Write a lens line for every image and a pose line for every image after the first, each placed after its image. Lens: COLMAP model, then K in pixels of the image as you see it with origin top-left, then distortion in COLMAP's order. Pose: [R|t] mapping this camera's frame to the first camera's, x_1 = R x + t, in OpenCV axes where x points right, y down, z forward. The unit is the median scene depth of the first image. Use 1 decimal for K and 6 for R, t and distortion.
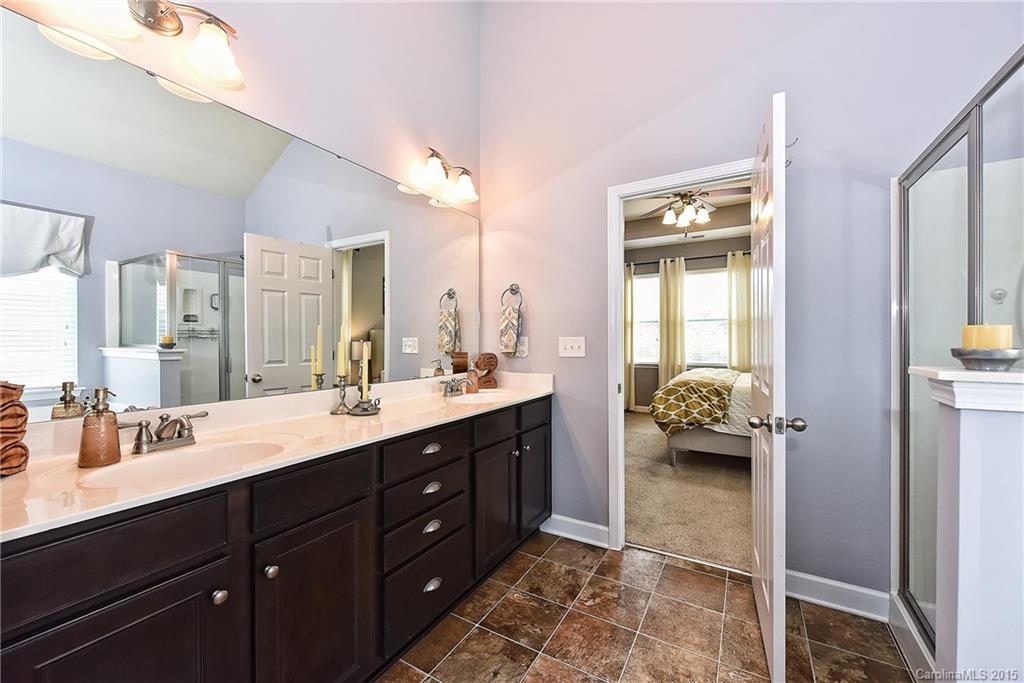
lens RADIAL K [[404.8, 0, 518.2], [0, 404.8, 341.3], [0, 0, 1]] dist [-0.000478, -0.000046]
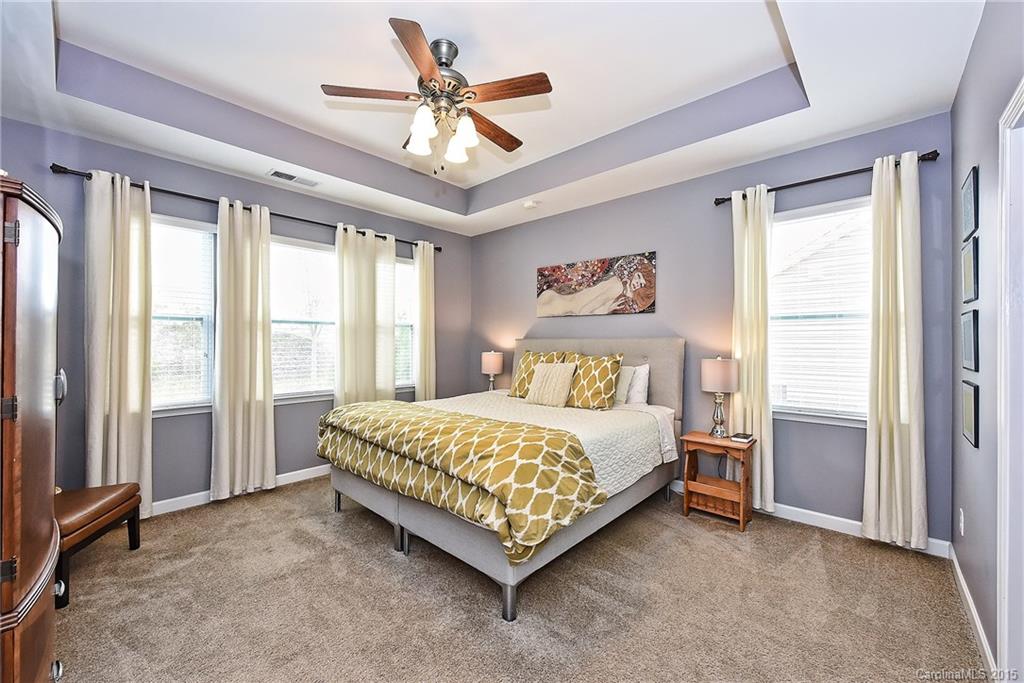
lens RADIAL K [[404.8, 0, 518.2], [0, 404.8, 341.3], [0, 0, 1]] dist [-0.000478, -0.000046]
pose [[0.203564, 0.002611, 0.979058, -0.069314], [0.000330, 0.999996, -0.002735, -0.022228], [-0.979062, 0.000880, 0.203563, 0.545755]]
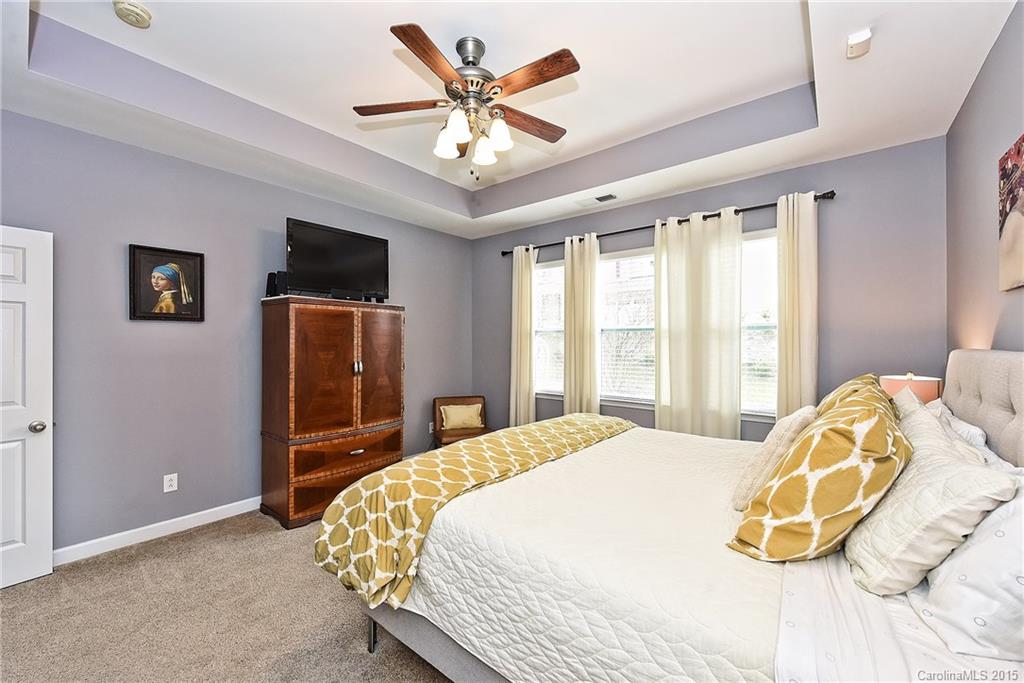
lens RADIAL K [[404.8, 0, 518.2], [0, 404.8, 341.3], [0, 0, 1]] dist [-0.000478, -0.000046]
pose [[0.988942, -0.000727, -0.148300, 0.381673], [0.000631, 1.000000, -0.000693, -0.033720], [0.148300, 0.000592, 0.988942, 0.339332]]
